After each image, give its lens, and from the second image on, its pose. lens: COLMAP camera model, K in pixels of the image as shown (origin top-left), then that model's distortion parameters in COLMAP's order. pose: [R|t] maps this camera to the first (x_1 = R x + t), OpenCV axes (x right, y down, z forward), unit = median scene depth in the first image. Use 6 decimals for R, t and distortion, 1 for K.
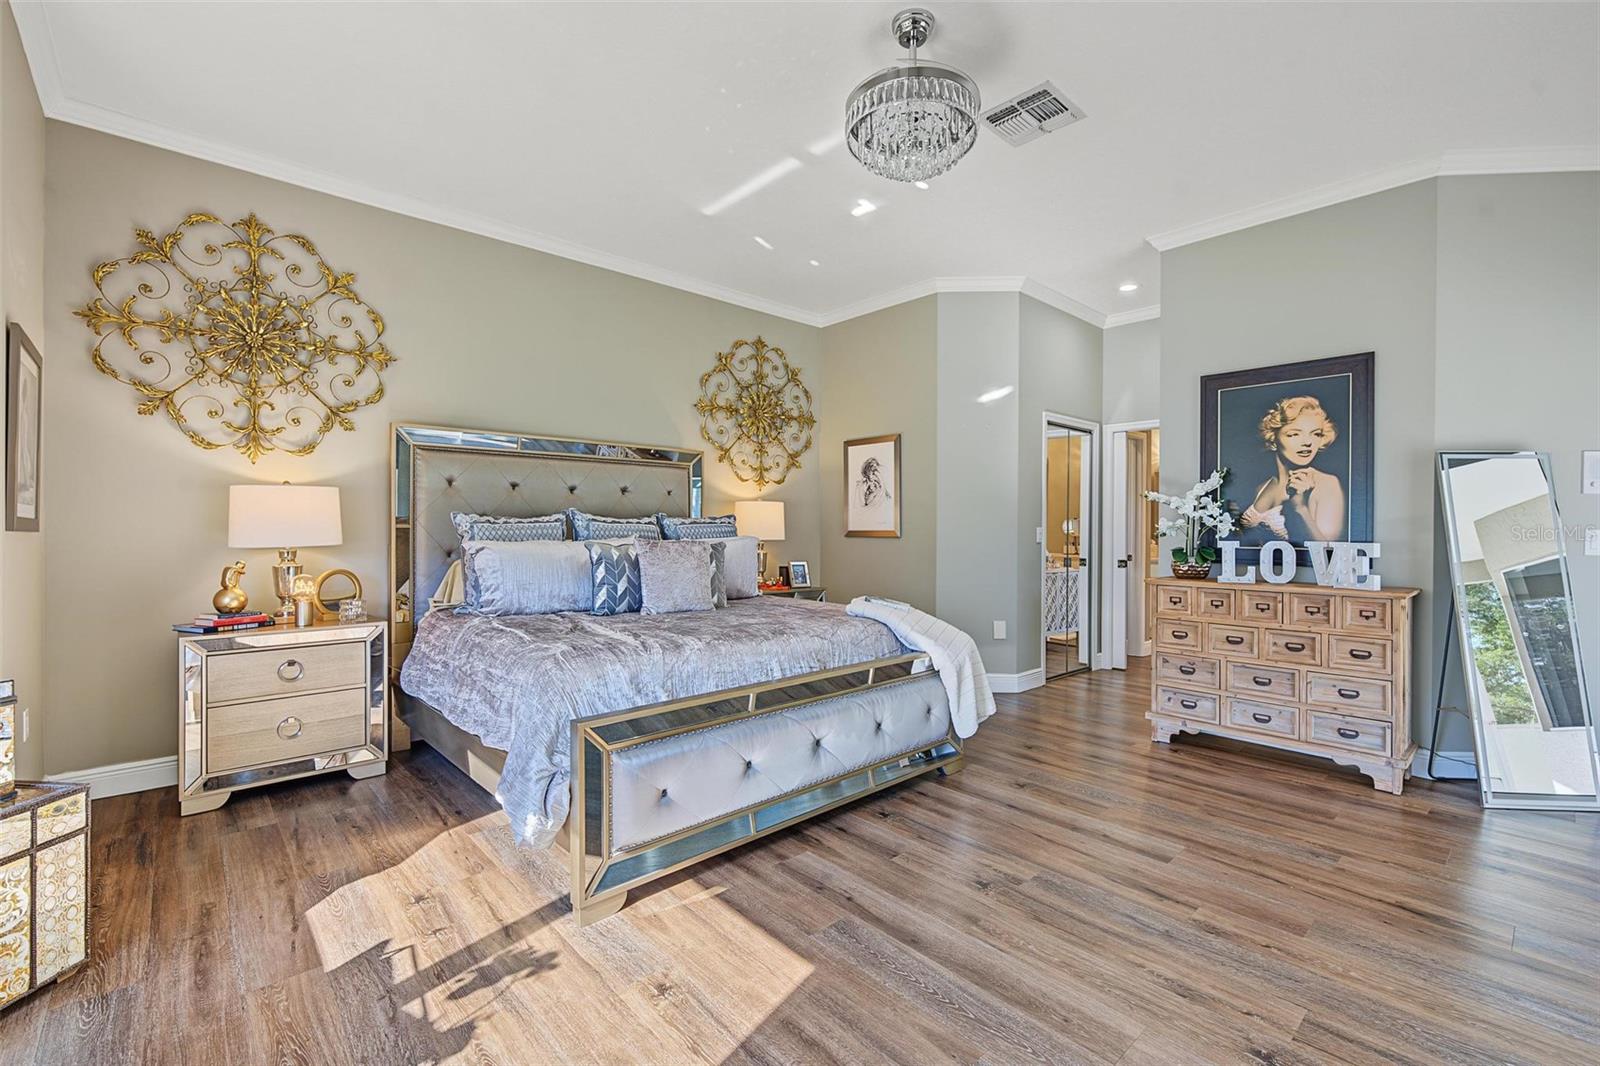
lens RADIAL K [[690.6, 0, 800.0], [0, 690.6, 533.0], [0, 0, 1]] dist [-0.004597, -0.000123]
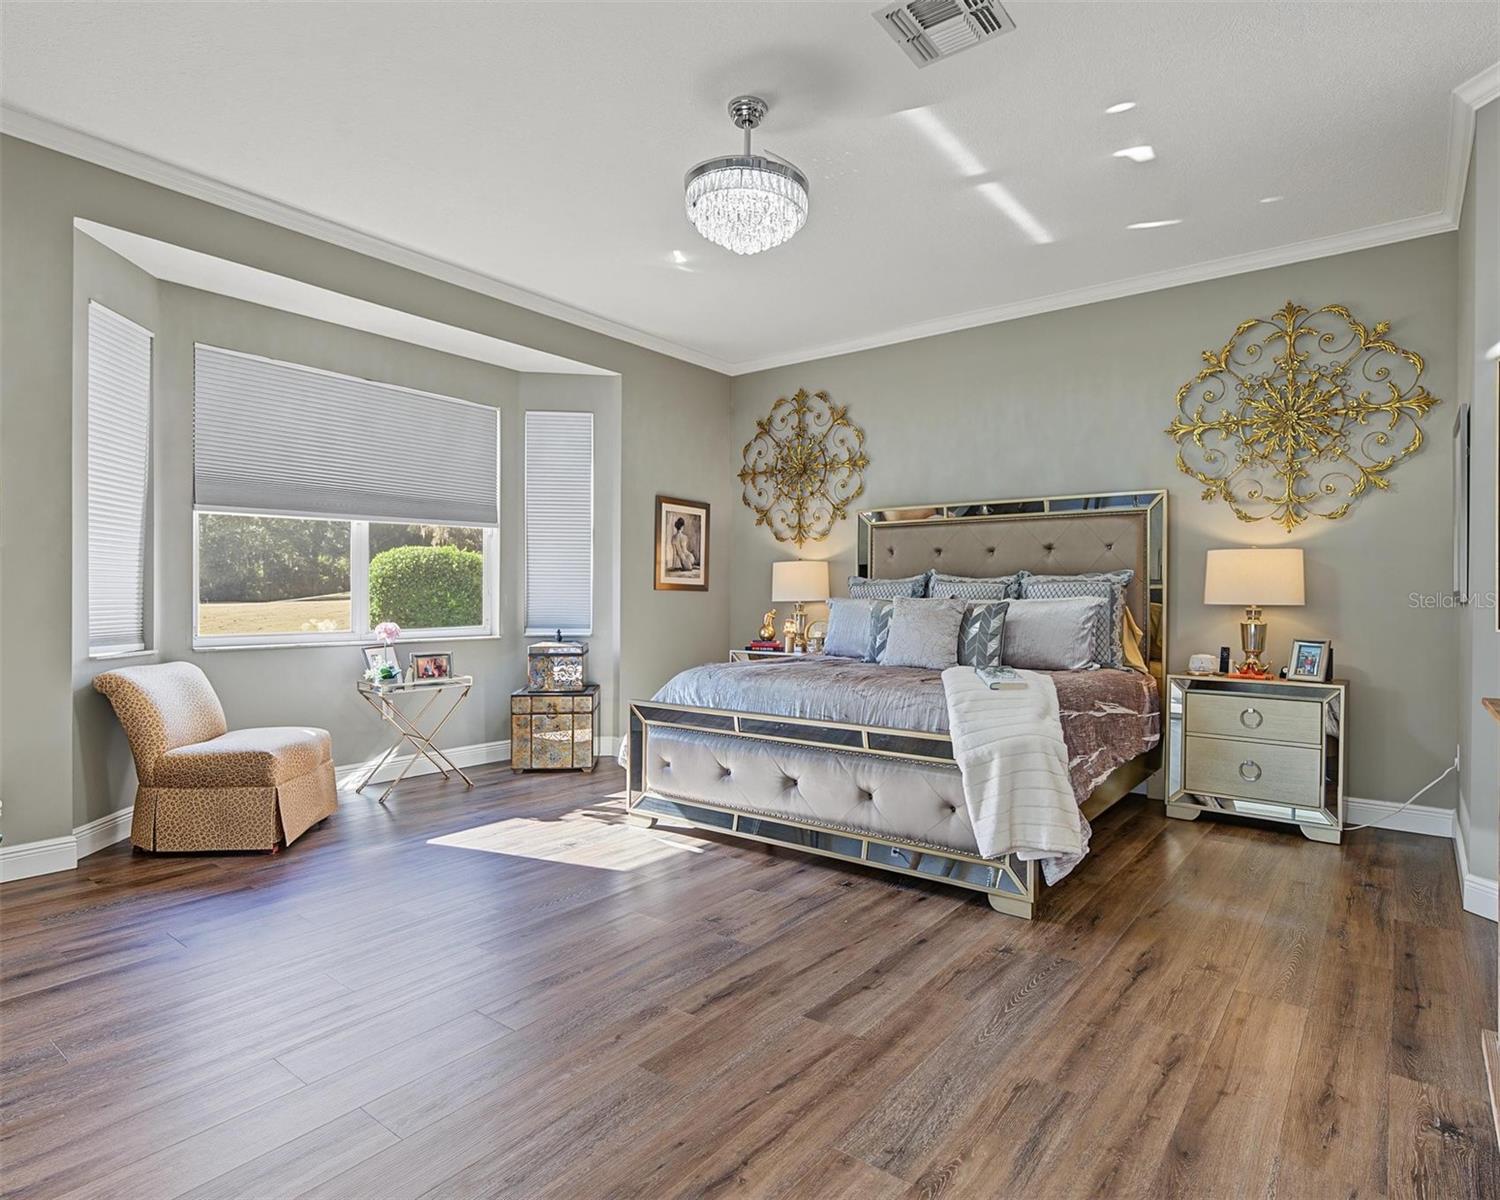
lens RADIAL K [[830.4, 0, 750.0], [0, 830.4, 600.0], [0, 0, 1]] dist [-0.026275, 0.000486]
pose [[0.166520, -0.000005, -0.986038, 1.083647], [-0.013582, 0.999905, -0.002299, 0.021708], [0.985944, 0.013775, 0.166505, 0.604183]]
